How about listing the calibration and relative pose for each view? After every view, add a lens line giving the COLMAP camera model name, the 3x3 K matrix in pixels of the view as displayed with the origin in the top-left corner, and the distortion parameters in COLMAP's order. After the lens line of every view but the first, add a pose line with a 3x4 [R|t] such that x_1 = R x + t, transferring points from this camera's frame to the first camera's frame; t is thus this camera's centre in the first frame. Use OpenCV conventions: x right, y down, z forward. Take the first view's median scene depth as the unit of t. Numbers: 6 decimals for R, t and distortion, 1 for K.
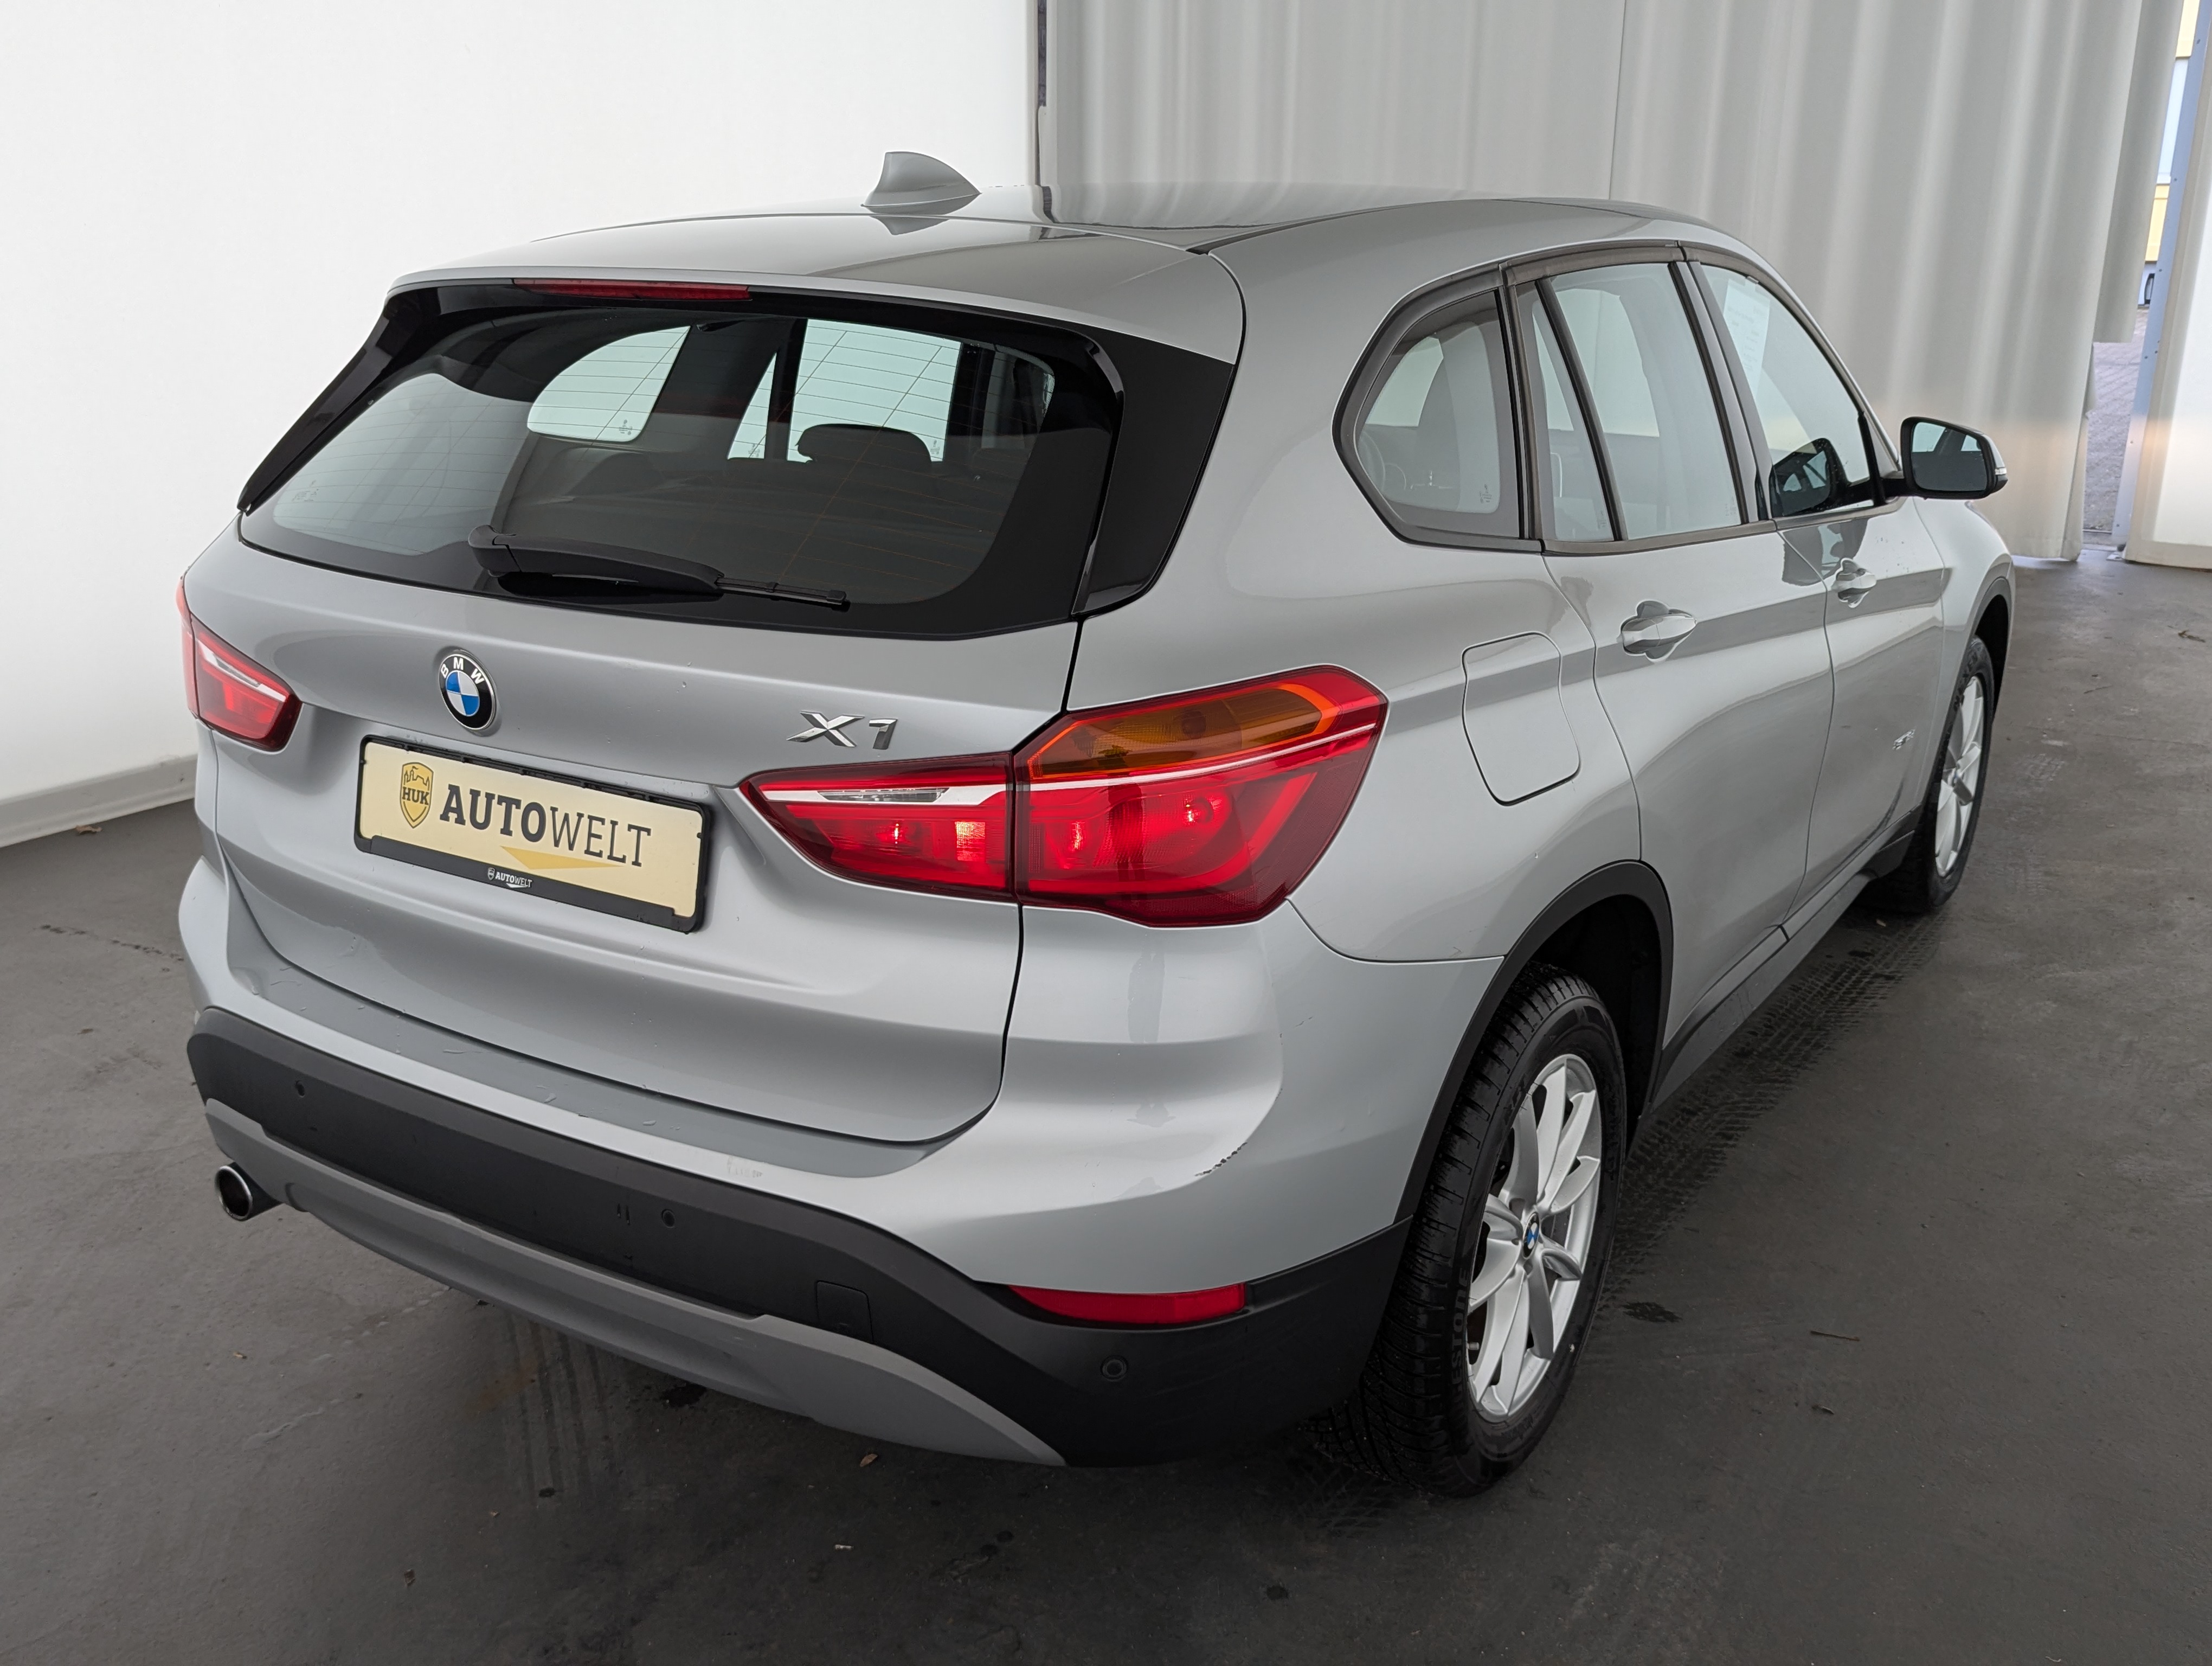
lens RADIAL K [[1967.1, 0, 1112.9], [0, 1967.1, 848.2], [0, 0, 1]] dist [0.039520, -0.039812]
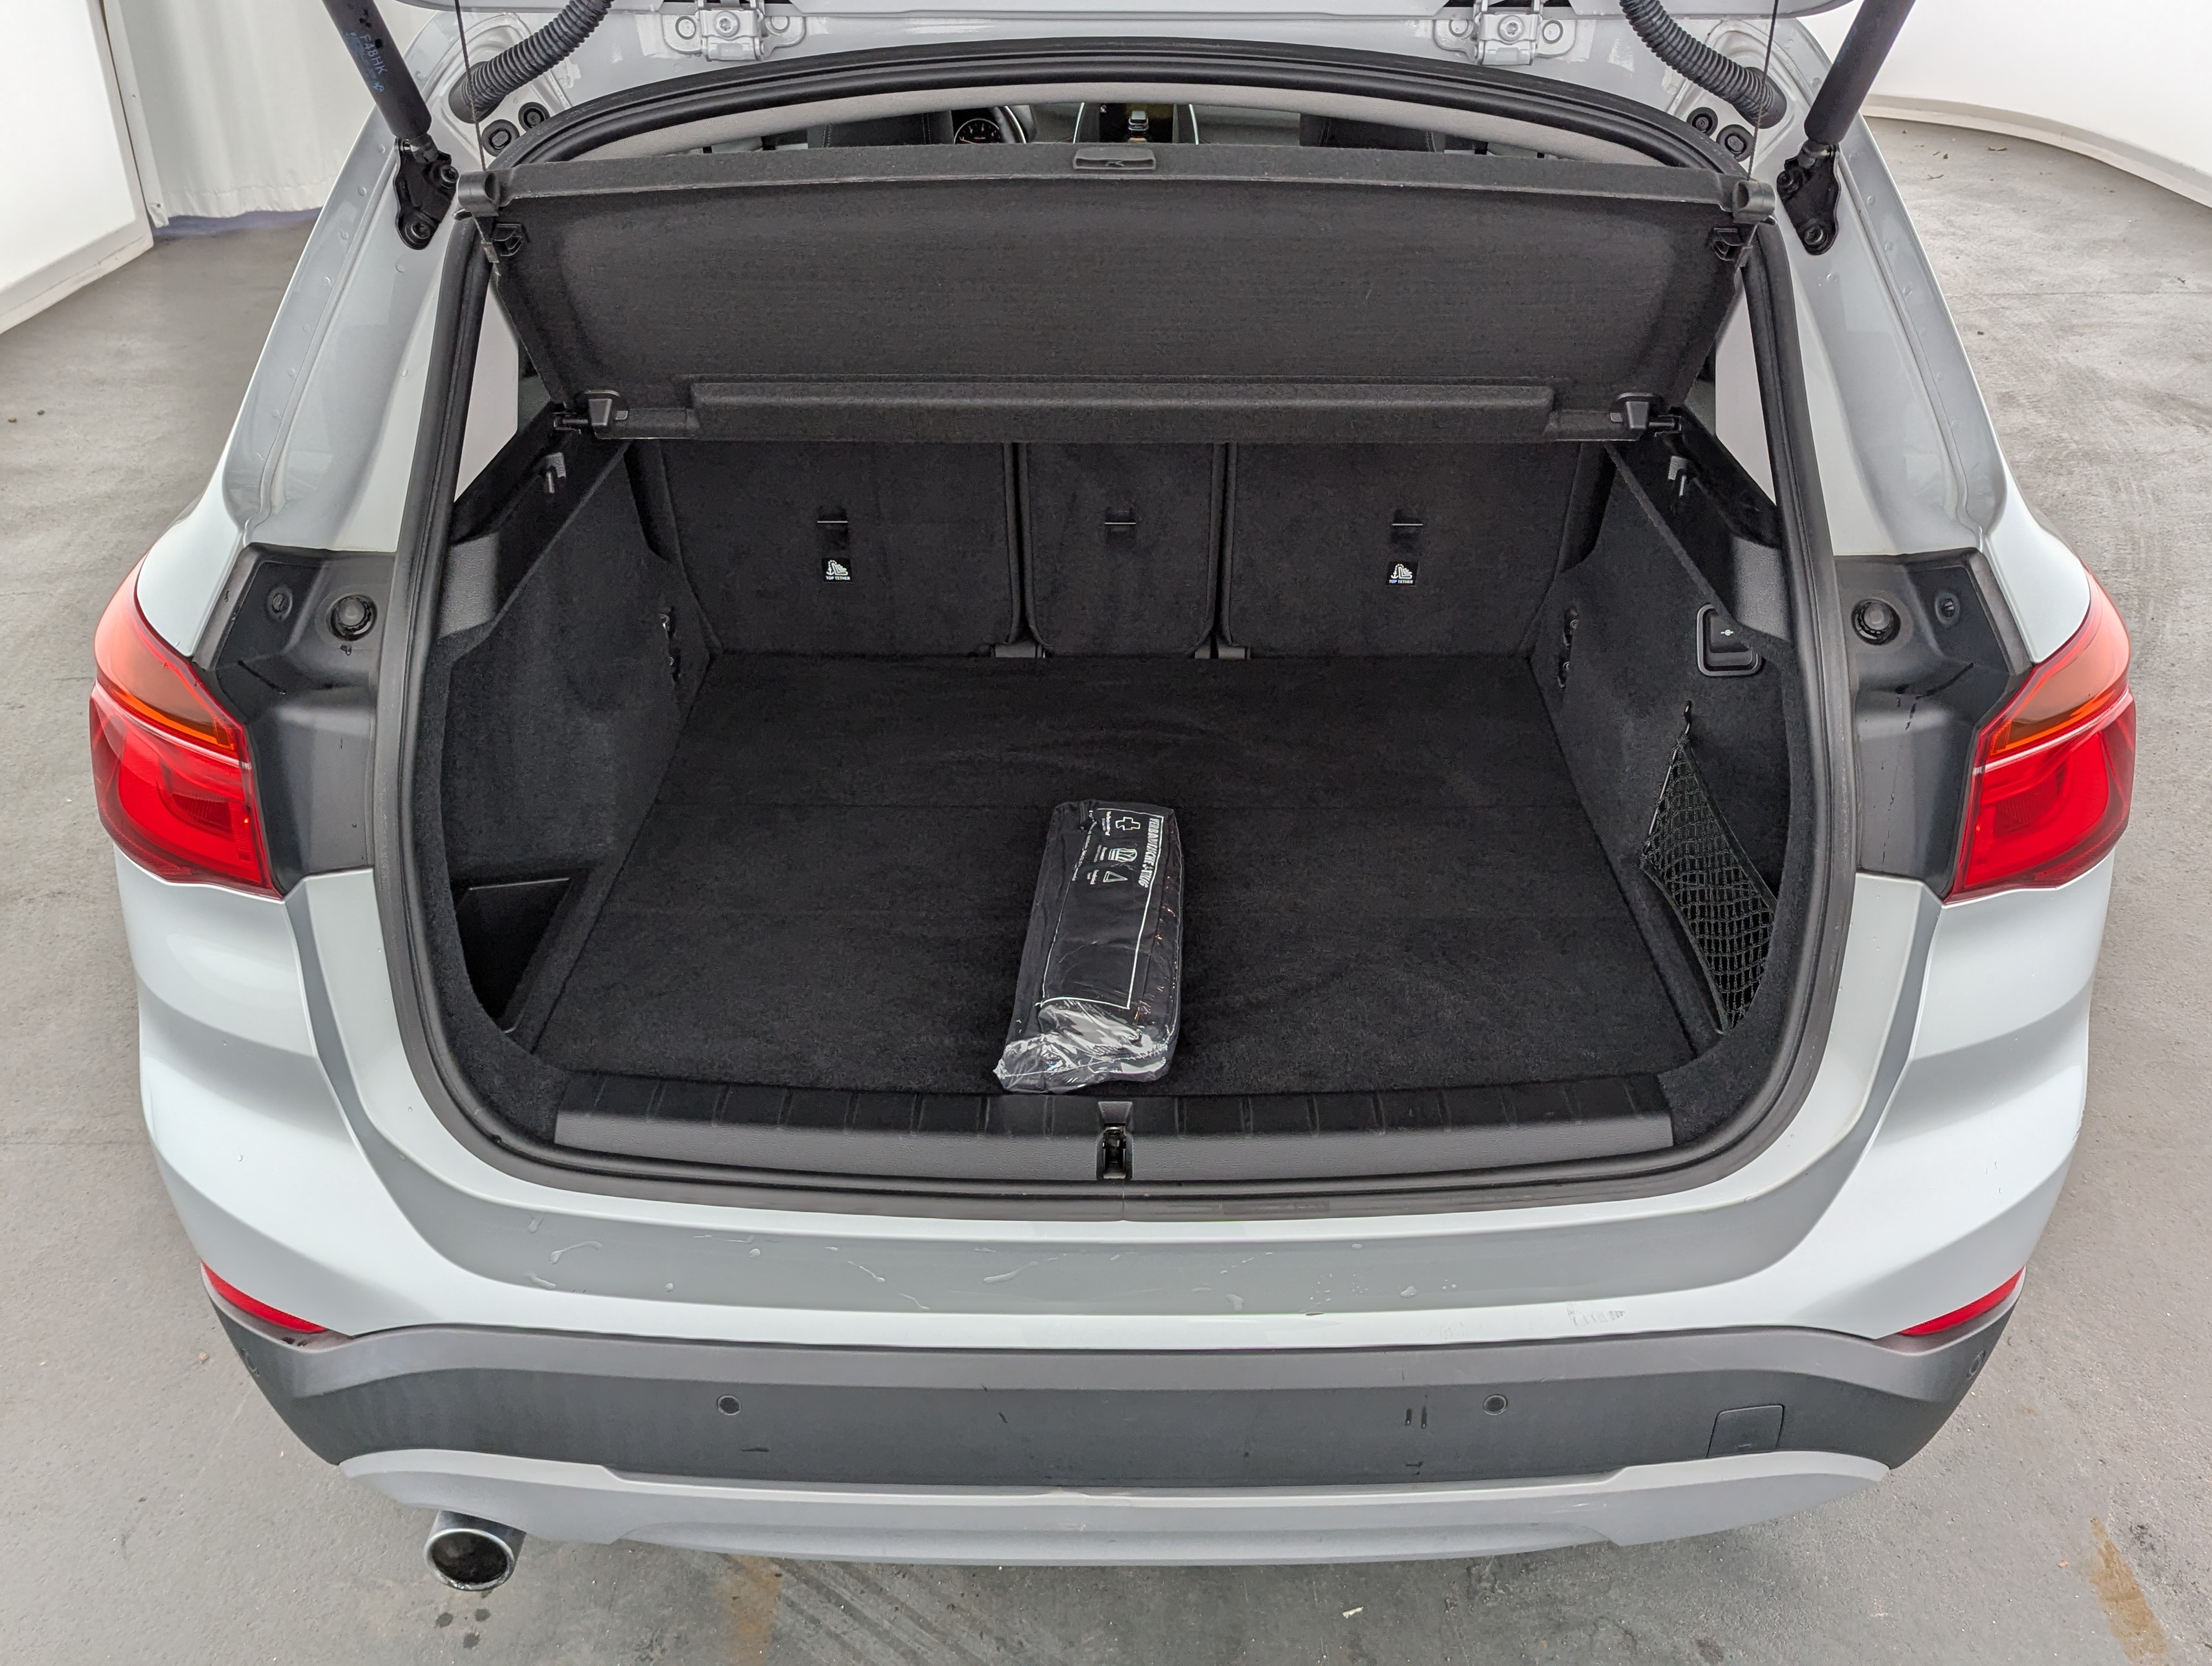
lens RADIAL K [[1967.1, 0, 1129.7], [0, 1967.1, 786.0], [0, 0, 1]] dist [0.039520, -0.039812]
pose [[0.841341, -0.256249, 0.475901, -0.619409], [0.160395, 0.959180, 0.232911, -0.229898], [-0.516158, -0.119626, 0.848098, 0.442120]]
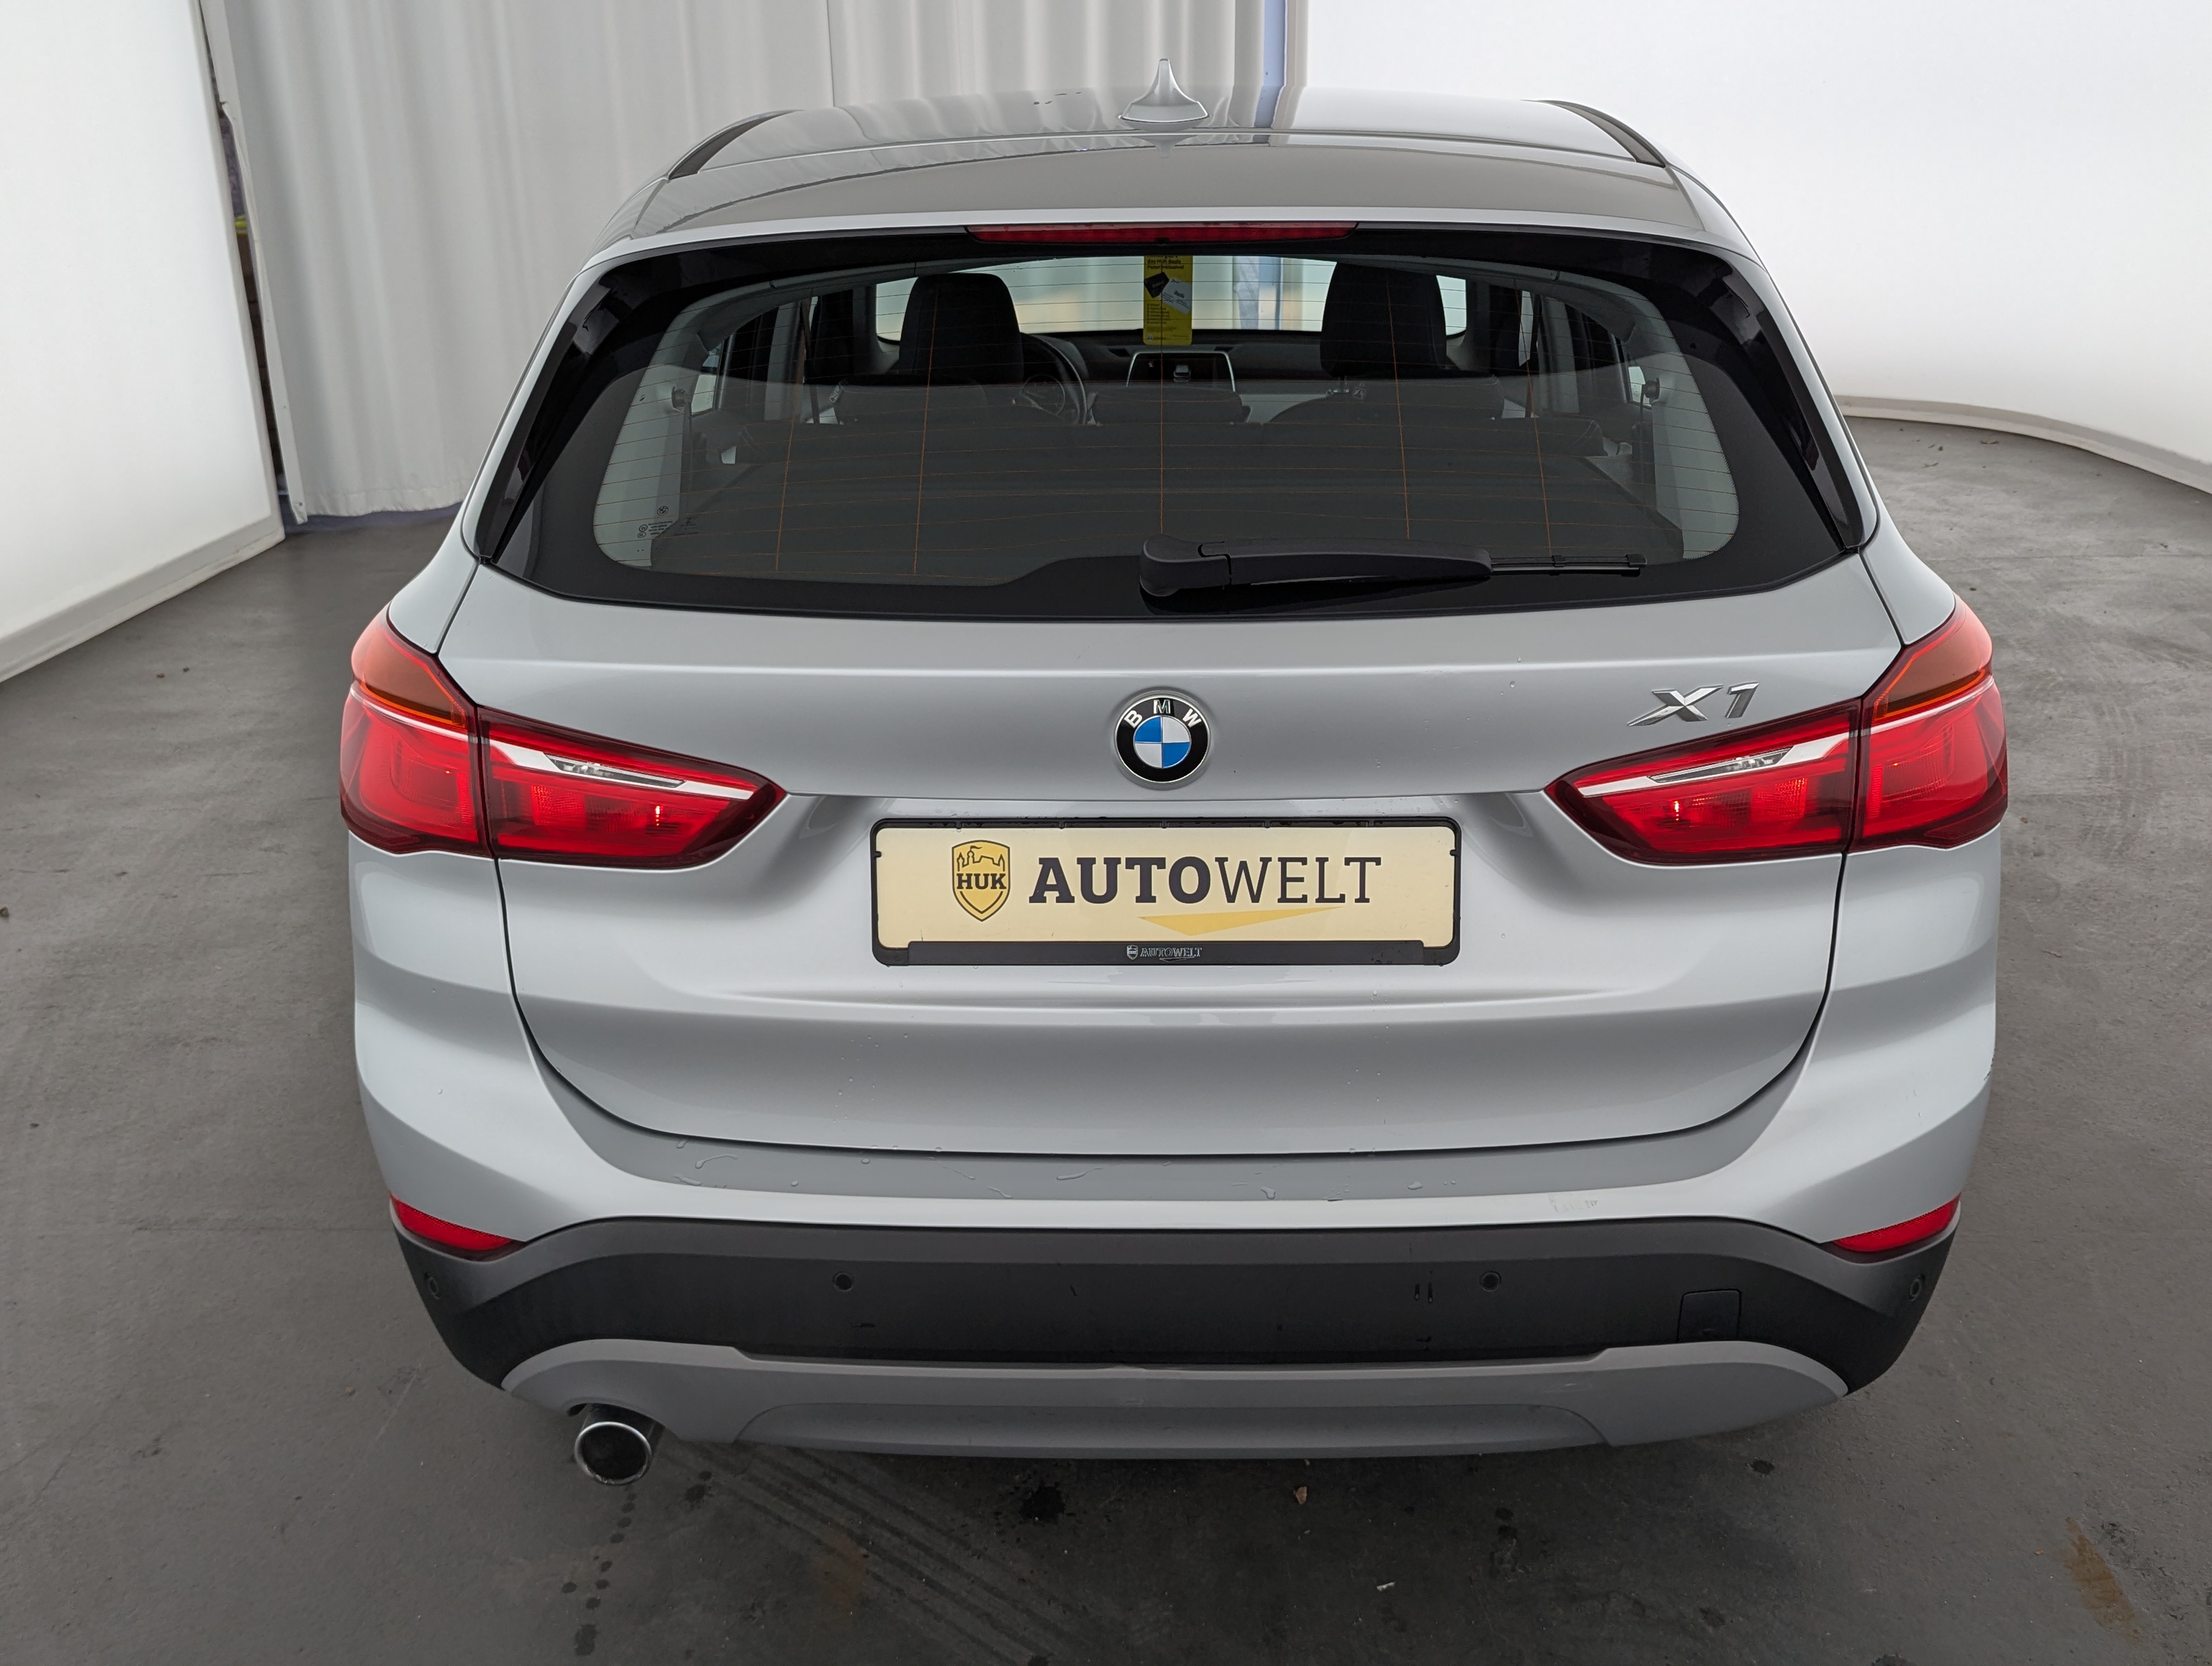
lens RADIAL K [[1967.1, 0, 1126.3], [0, 1967.1, 824.2], [0, 0, 1]] dist [0.039520, -0.039812]
pose [[0.853205, -0.190137, 0.485683, -0.731855], [0.170064, 0.981711, 0.085572, -0.114820], [-0.493071, 0.009587, 0.869936, 0.292954]]
